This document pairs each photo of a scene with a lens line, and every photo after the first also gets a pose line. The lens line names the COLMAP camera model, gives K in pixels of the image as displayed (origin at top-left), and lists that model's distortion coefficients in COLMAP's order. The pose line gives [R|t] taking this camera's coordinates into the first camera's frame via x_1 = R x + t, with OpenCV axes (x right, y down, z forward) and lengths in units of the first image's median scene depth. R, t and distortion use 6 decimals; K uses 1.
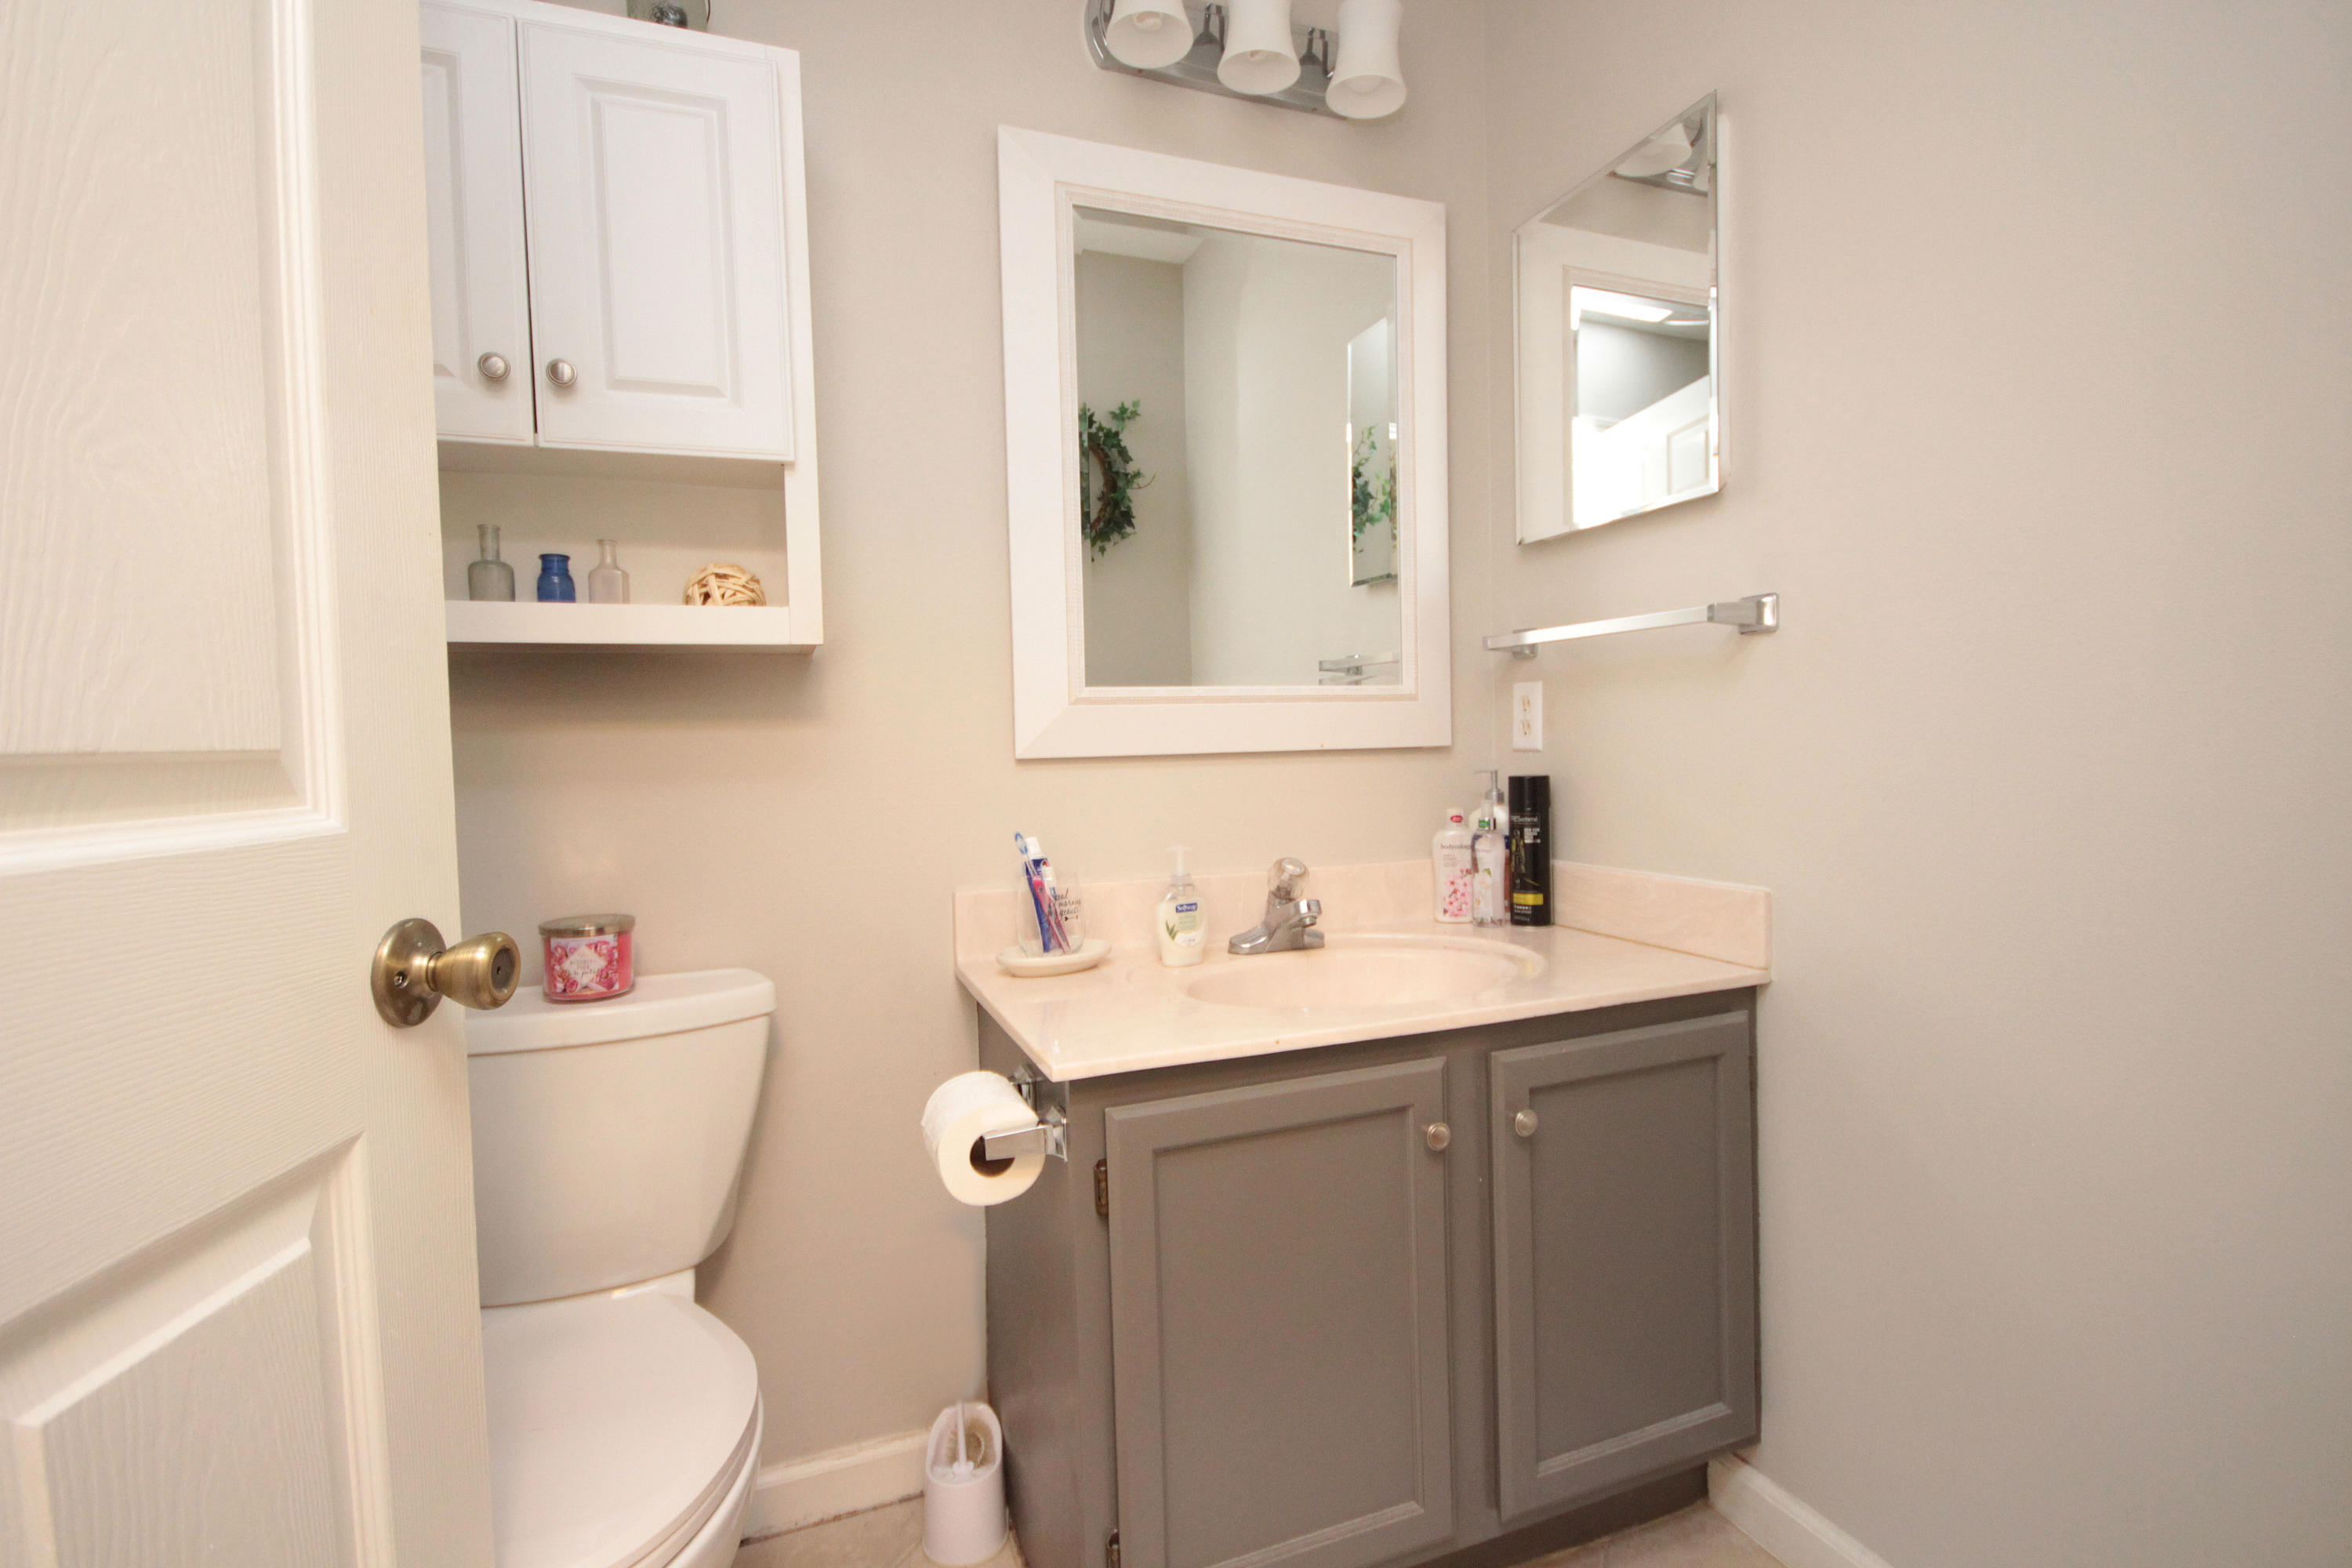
lens RADIAL K [[1070.1, 0, 1170.3], [0, 1070.1, 719.8], [0, 0, 1]] dist [-0.051314, -0.000050]
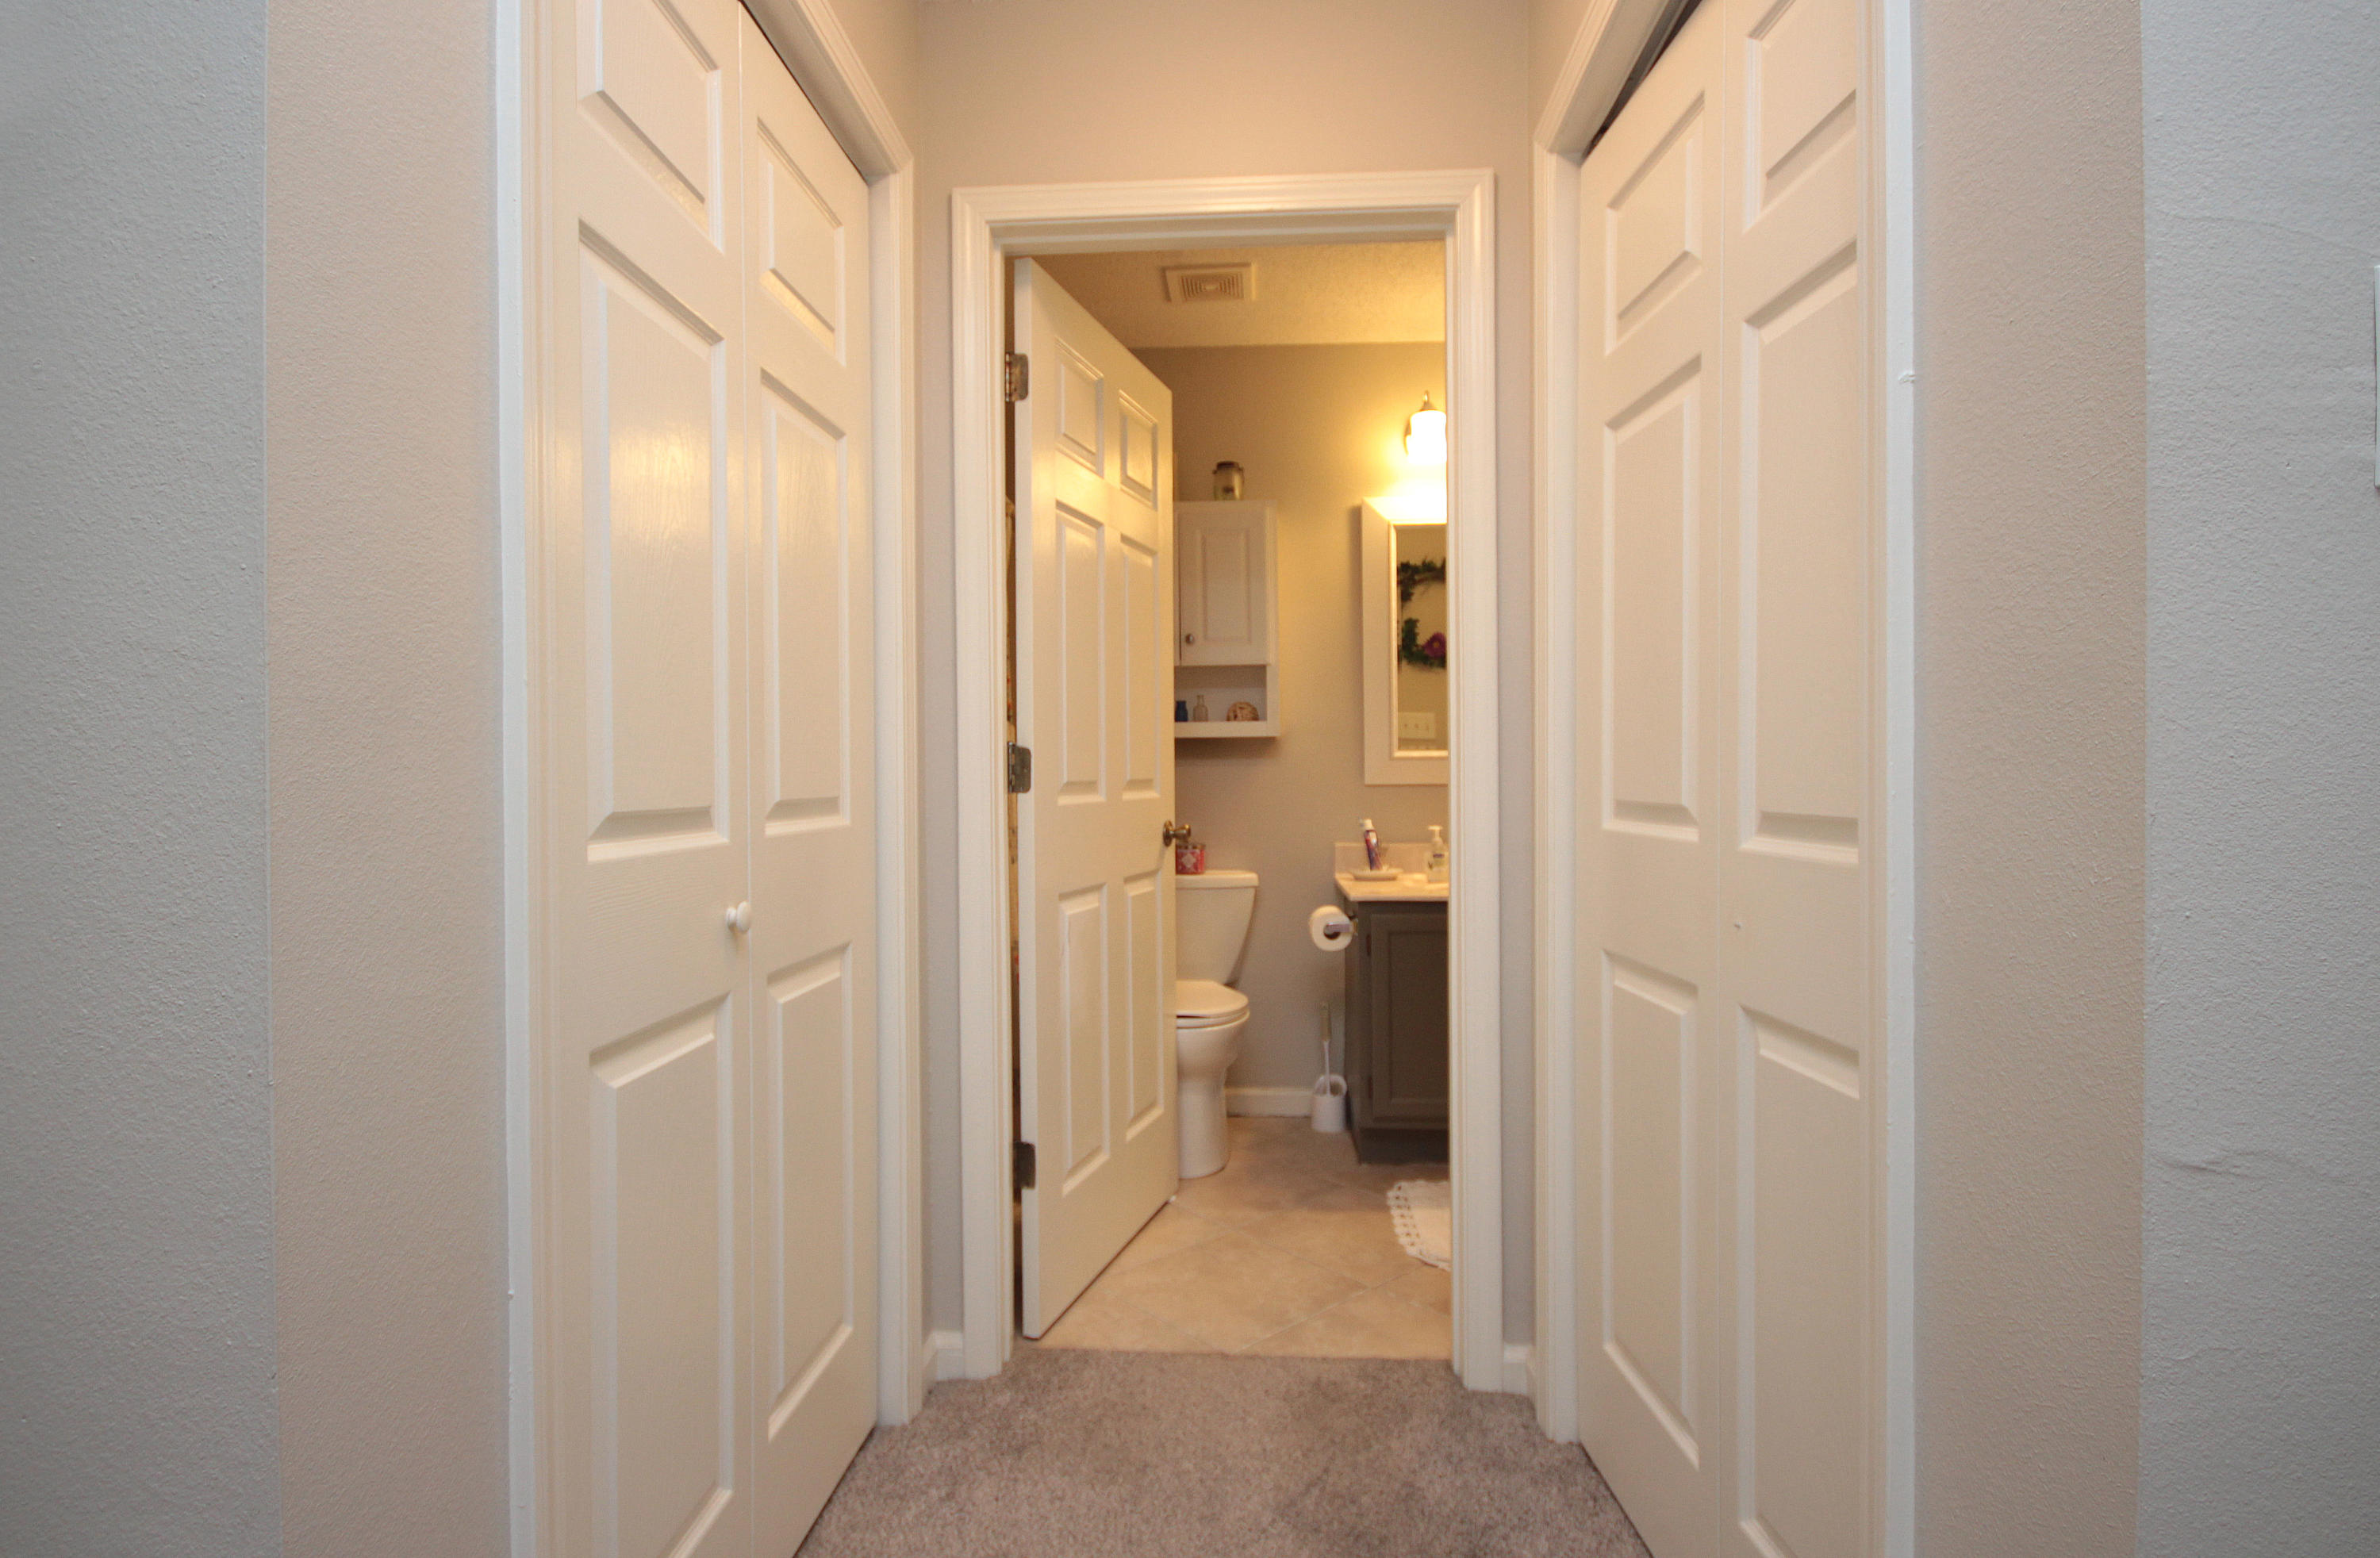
lens RADIAL K [[1100.1, 0, 1190.0], [0, 1100.1, 779.0], [0, 0, 1]] dist [-0.013599, -0.000001]
pose [[0.913665, 0.013445, -0.406245, 0.522619], [-0.023225, 0.999547, -0.019153, 0.079085], [0.405803, 0.026935, 0.913564, -1.424172]]
